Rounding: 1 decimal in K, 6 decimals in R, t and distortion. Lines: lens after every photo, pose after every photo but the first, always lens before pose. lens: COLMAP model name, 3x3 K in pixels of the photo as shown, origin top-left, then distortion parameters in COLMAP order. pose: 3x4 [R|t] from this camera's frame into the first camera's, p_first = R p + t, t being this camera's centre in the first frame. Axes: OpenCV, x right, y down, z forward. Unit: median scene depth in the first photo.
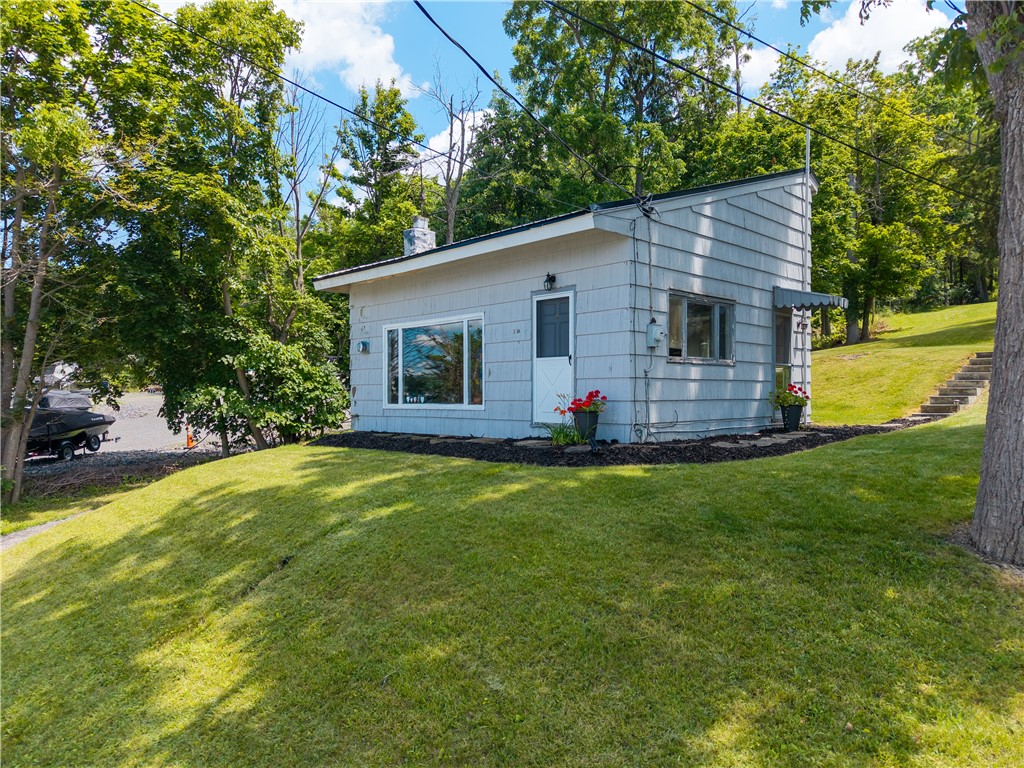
lens RADIAL K [[697.3, 0, 512.0], [0, 697.3, 384.0], [0, 0, 1]] dist [0.004043, 0.001351]
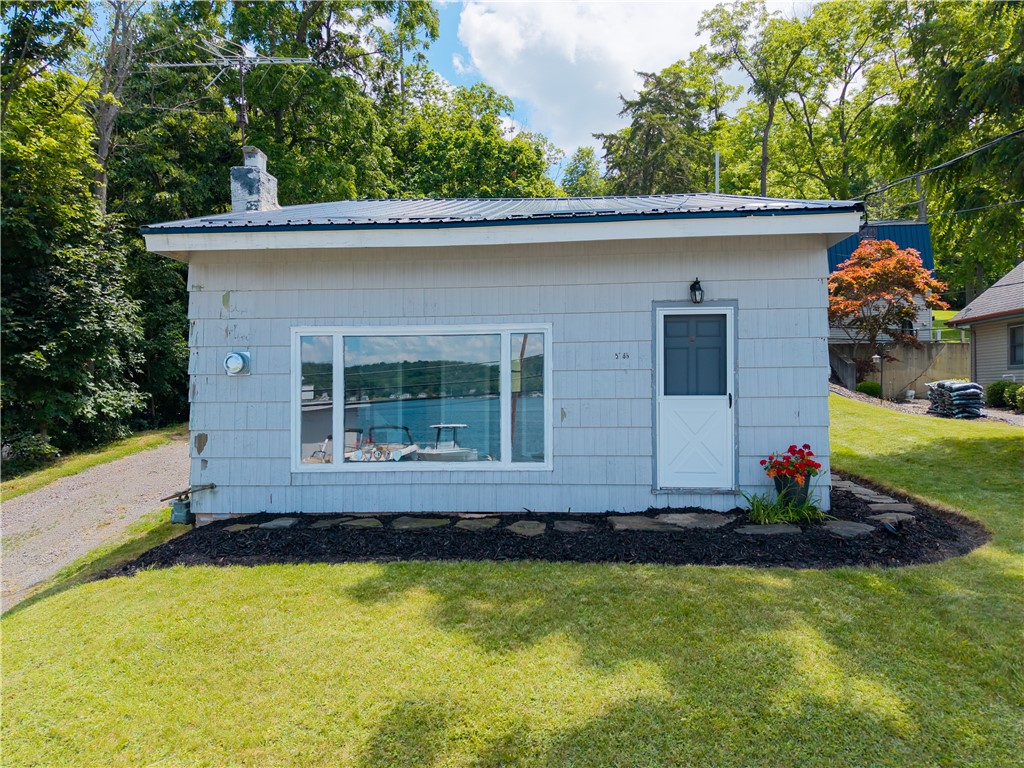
lens RADIAL K [[697.3, 0, 512.0], [0, 697.3, 384.0], [0, 0, 1]] dist [0.004043, 0.001351]
pose [[0.758569, 0.001433, 0.651591, -0.542002], [-0.004776, 0.999983, 0.003361, -0.051039], [-0.651576, -0.005662, 0.758563, 0.563805]]
